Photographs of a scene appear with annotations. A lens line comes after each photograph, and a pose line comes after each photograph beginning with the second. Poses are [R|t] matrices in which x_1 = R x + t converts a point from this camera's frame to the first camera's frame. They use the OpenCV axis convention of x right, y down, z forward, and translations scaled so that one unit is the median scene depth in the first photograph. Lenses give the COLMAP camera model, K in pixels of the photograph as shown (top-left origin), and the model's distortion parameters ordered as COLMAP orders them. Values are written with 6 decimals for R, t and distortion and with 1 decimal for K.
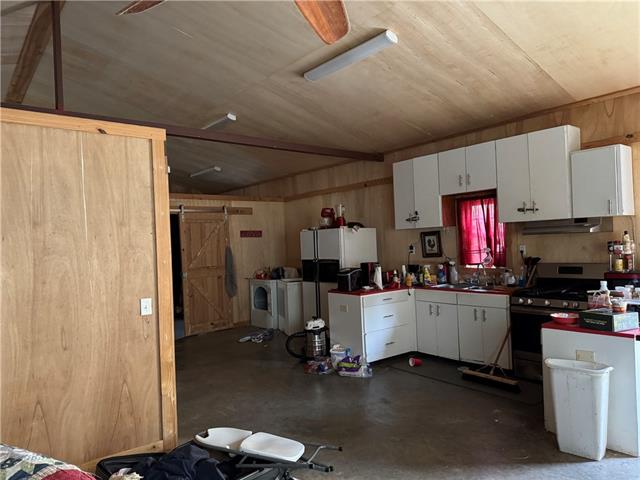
lens RADIAL K [[448.4, 0, 320.0], [0, 448.4, 240.0], [0, 0, 1]] dist [0.051977, -0.066810]
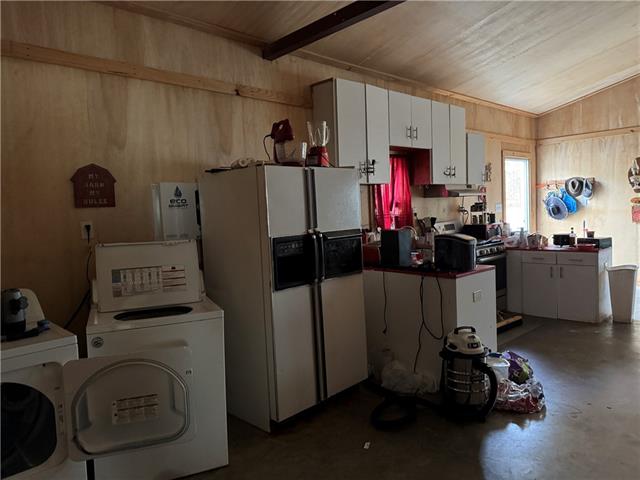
lens RADIAL K [[453.8, 0, 320.0], [0, 453.8, 240.0], [0, 0, 1]] dist [-0.006893, -0.003630]
pose [[-0.085217, -0.018133, 0.996197, -0.553574], [0.044733, 0.998757, 0.022007, 0.049981], [-0.995358, 0.046438, -0.084300, 1.258422]]
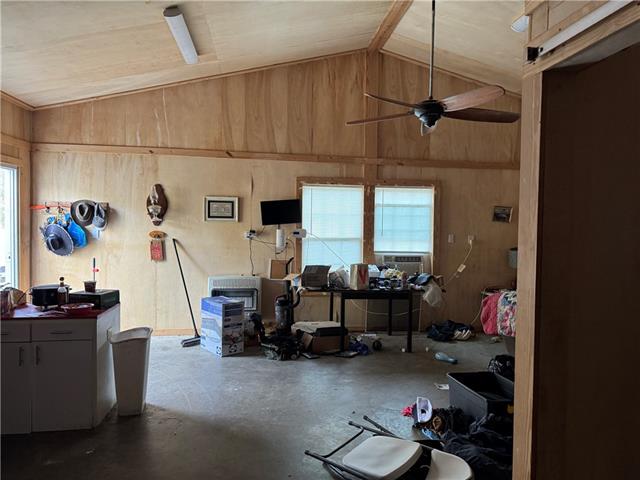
lens RADIAL K [[448.4, 0, 320.0], [0, 448.4, 240.0], [0, 0, 1]] dist [0.051977, -0.066810]
pose [[-0.855630, 0.010420, 0.517483, -0.254855], [0.018990, 0.999756, 0.011268, 0.015588], [-0.517240, 0.019468, -0.855619, 0.979764]]
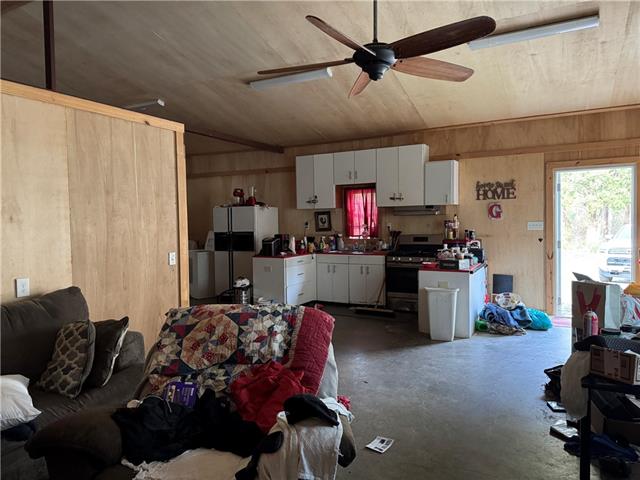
lens RADIAL K [[448.4, 0, 320.0], [0, 448.4, 240.0], [0, 0, 1]] dist [0.051977, -0.066810]
pose [[0.921132, 0.009751, 0.389129, -0.307906], [-0.024785, 0.999127, 0.033632, 0.023132], [-0.388461, -0.040624, 0.920569, -0.234317]]
